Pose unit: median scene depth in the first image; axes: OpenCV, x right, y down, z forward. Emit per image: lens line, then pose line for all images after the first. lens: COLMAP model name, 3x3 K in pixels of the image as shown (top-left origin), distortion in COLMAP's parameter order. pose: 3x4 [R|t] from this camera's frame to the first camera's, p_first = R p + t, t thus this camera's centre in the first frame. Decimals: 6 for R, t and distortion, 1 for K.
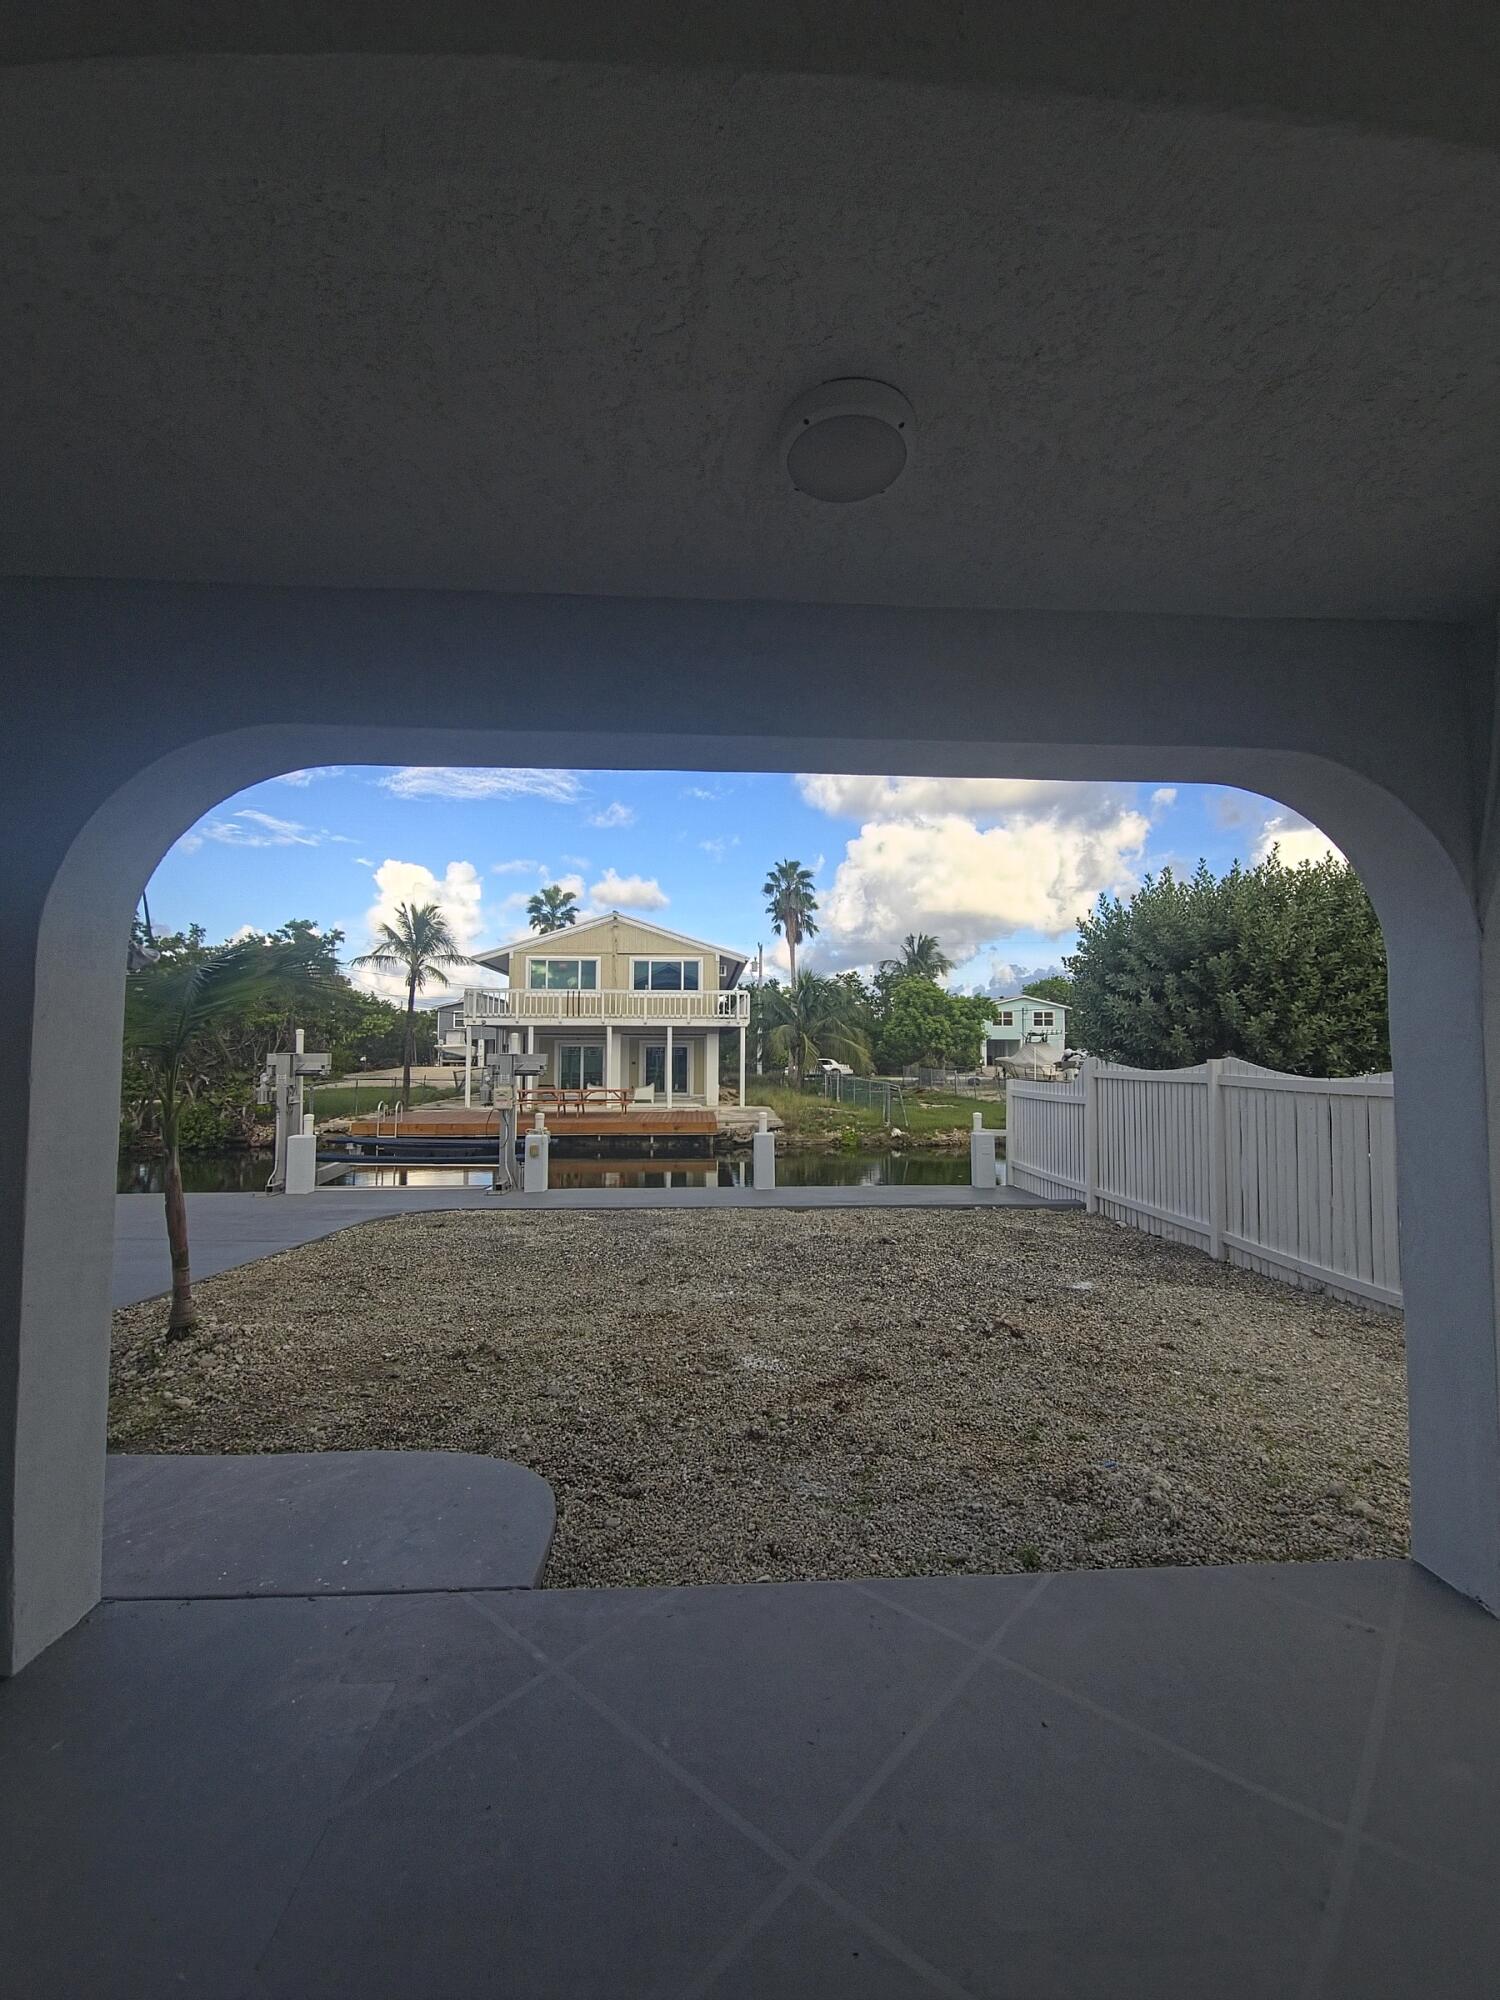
lens RADIAL K [[827.0, 0, 755.5], [0, 827.0, 1005.4], [0, 0, 1]] dist [0.000183, -0.000184]
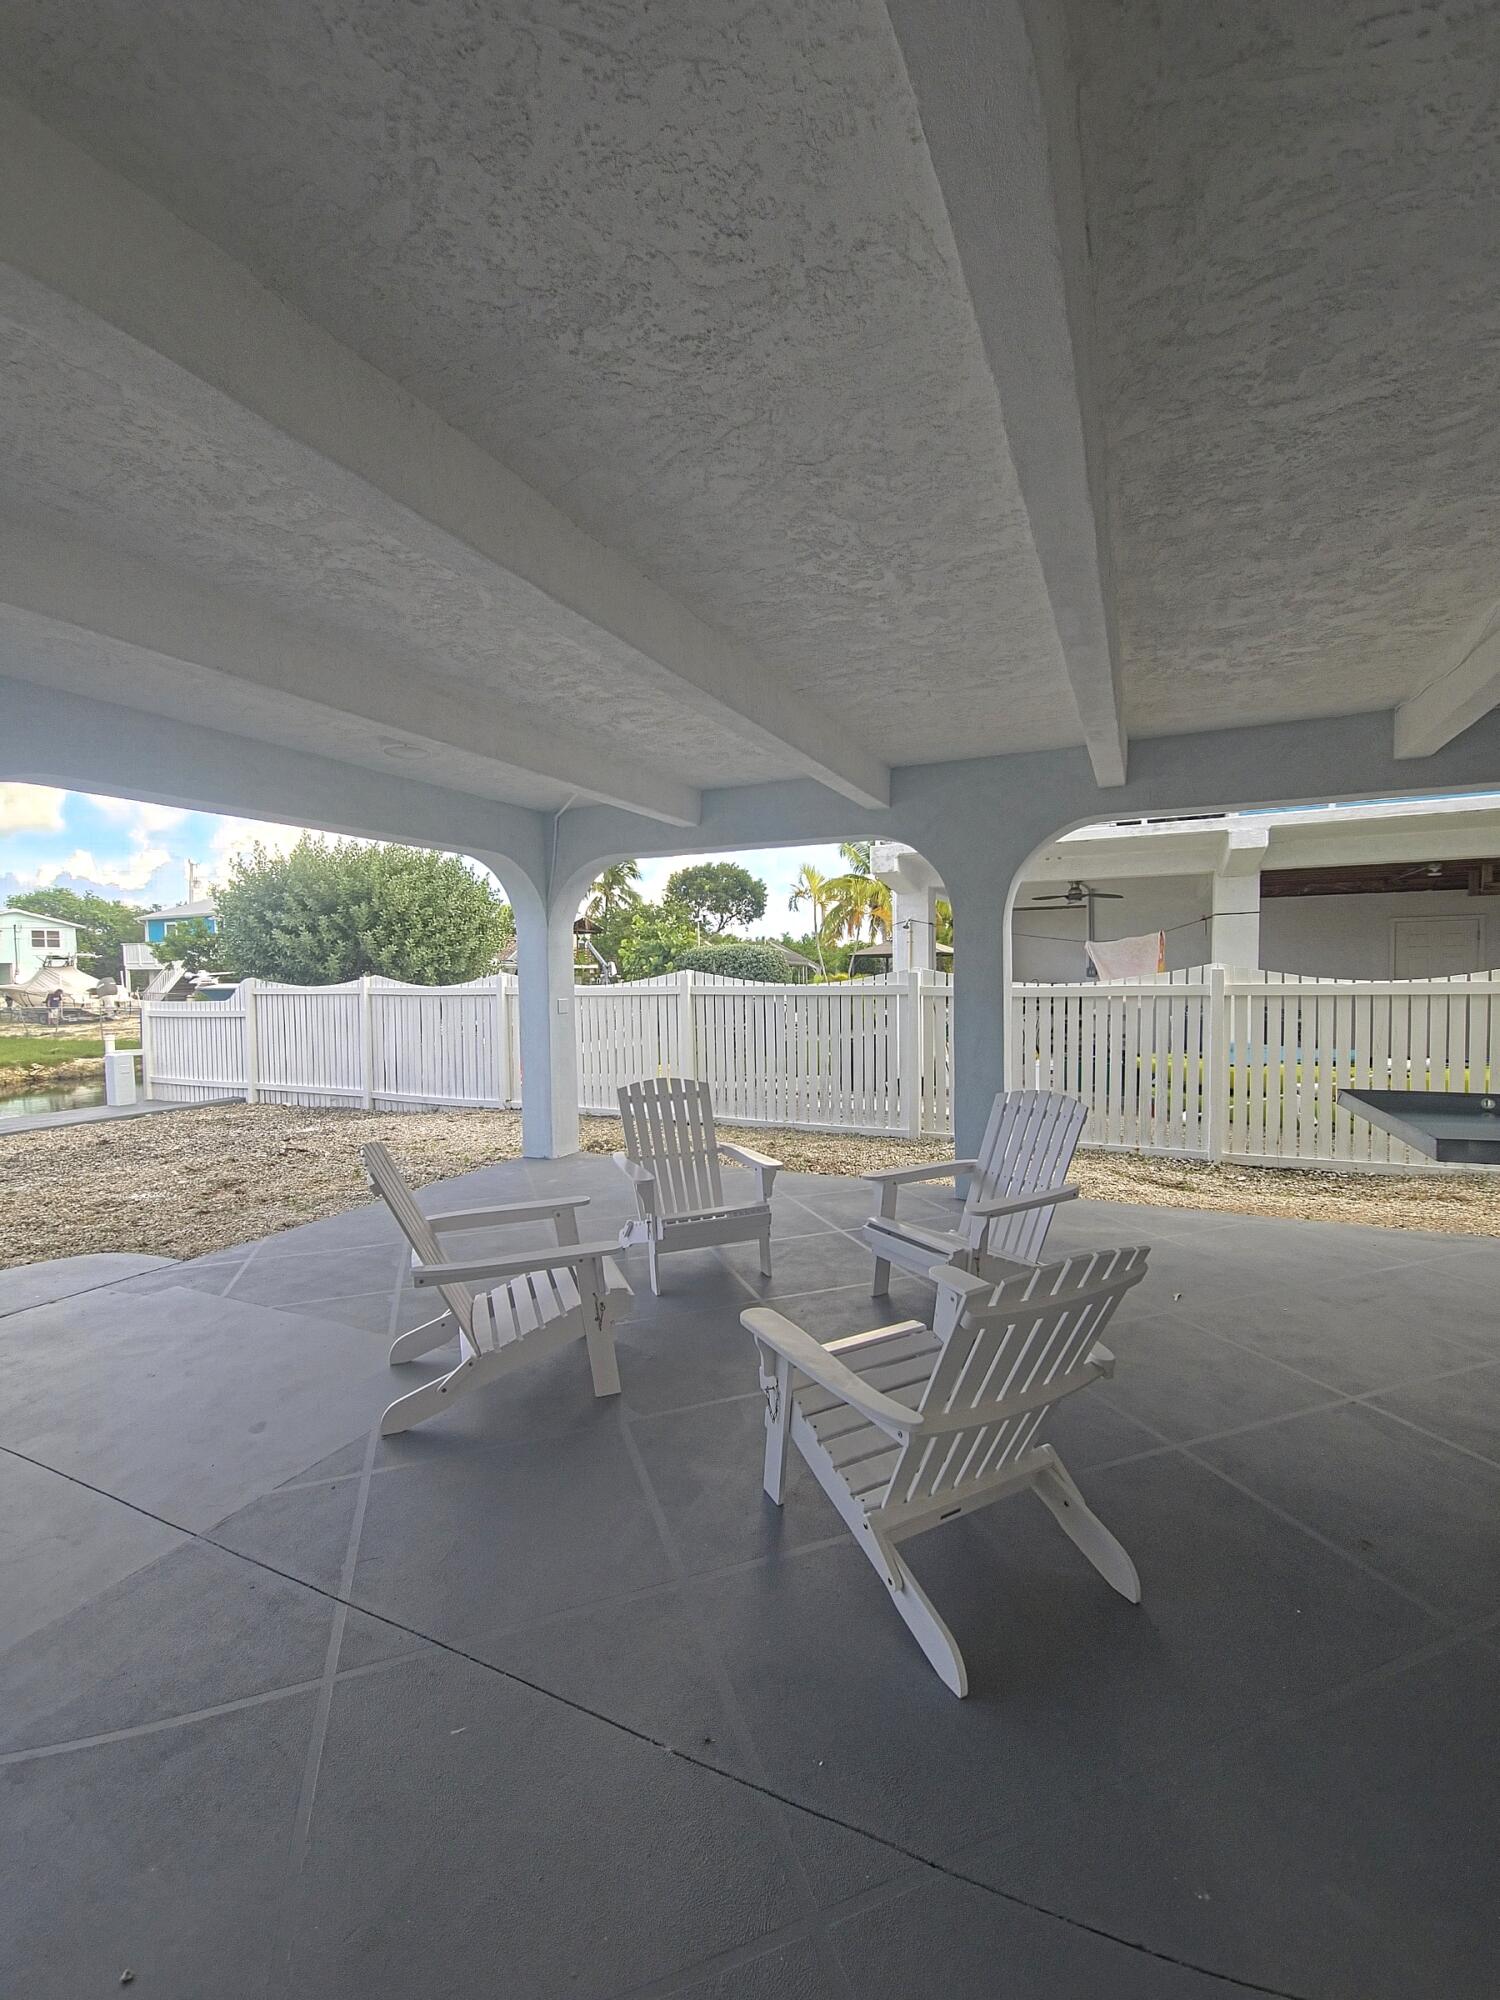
lens RADIAL K [[832.5, 0, 746.4], [0, 832.5, 1003.9], [0, 0, 1]] dist [0.001603, 0.000101]
pose [[0.487177, -0.044566, 0.872166, -0.132691], [-0.034595, 0.996928, 0.070265, -0.005021], [-0.872618, -0.064404, 0.484138, -0.101959]]
